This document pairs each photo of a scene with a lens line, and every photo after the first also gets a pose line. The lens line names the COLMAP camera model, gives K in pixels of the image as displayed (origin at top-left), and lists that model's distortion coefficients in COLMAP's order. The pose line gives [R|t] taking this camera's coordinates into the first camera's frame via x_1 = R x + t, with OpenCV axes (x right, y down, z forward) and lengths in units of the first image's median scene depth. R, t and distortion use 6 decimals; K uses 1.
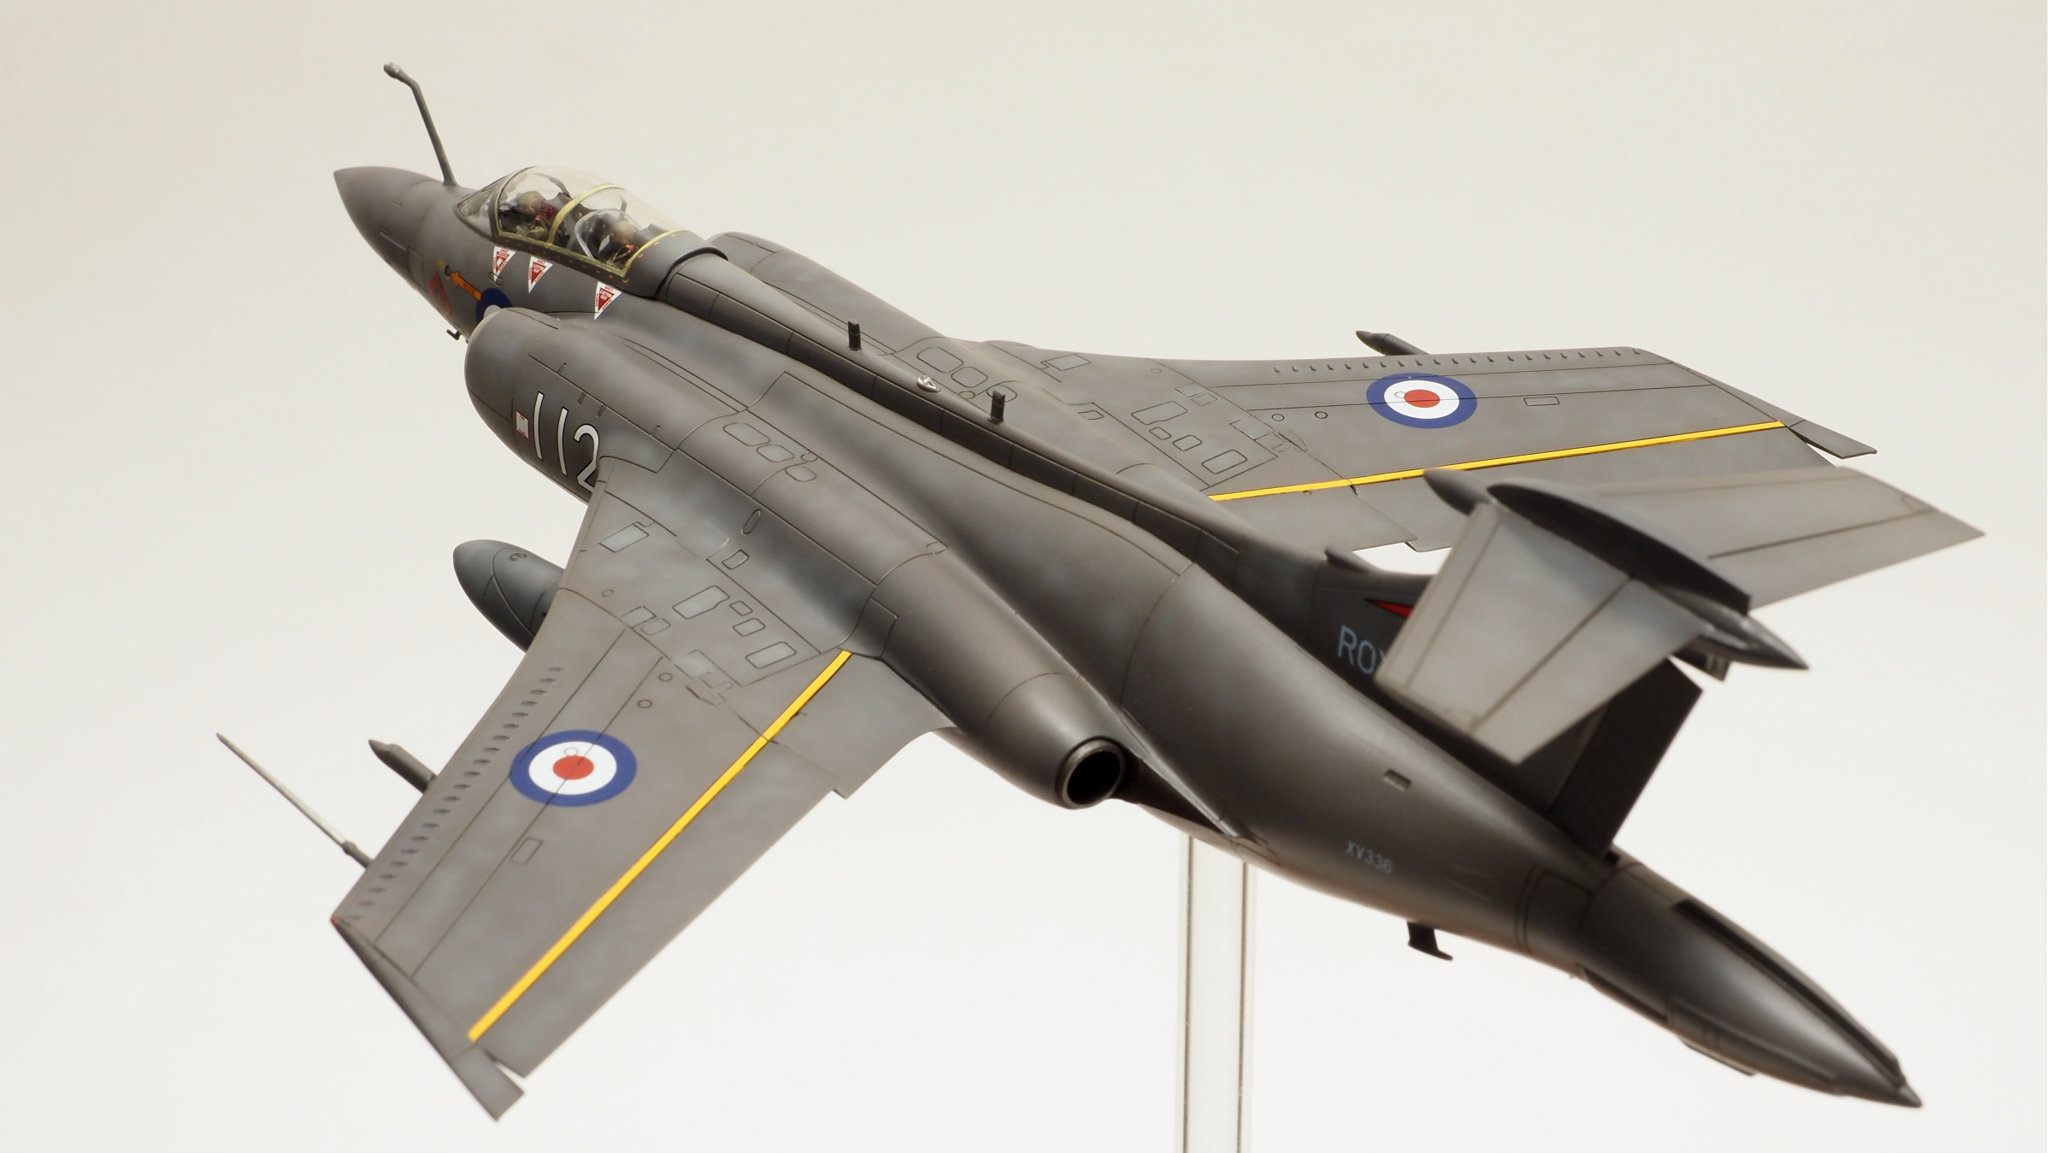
lens RADIAL K [[3851.1, 0, 1024.0], [0, 3851.1, 576.5], [0, 0, 1]] dist [0.056878, 0.063770]
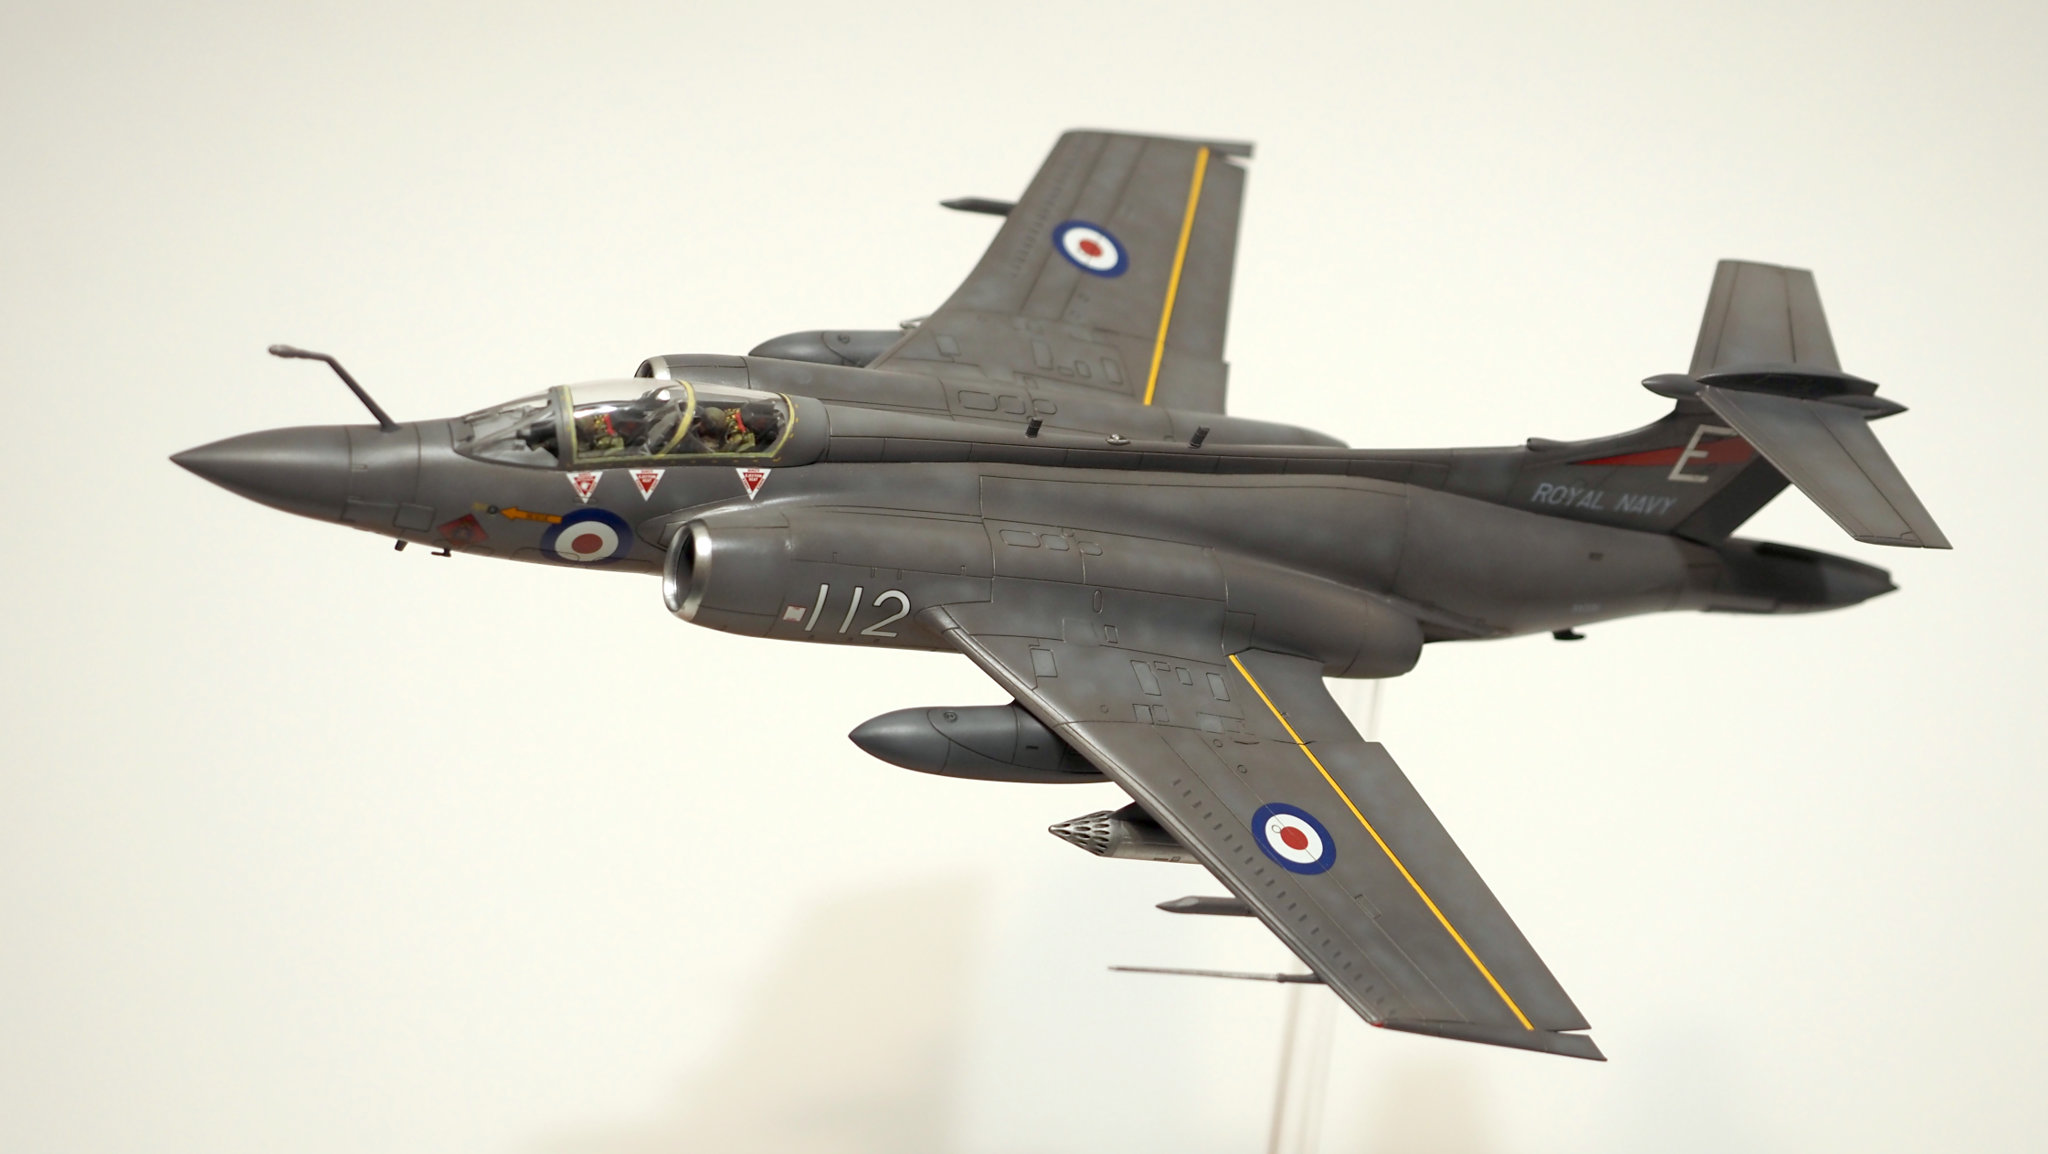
lens RADIAL K [[4683.4, 0, 1024.0], [0, 4683.4, 577.0], [0, 0, 1]] dist [-0.014574, -0.005594]
pose [[0.401606, -0.500177, 0.767161, -1.262008], [0.139117, 0.861281, 0.488714, -0.780109], [-0.905185, -0.089545, 0.415479, 0.371175]]
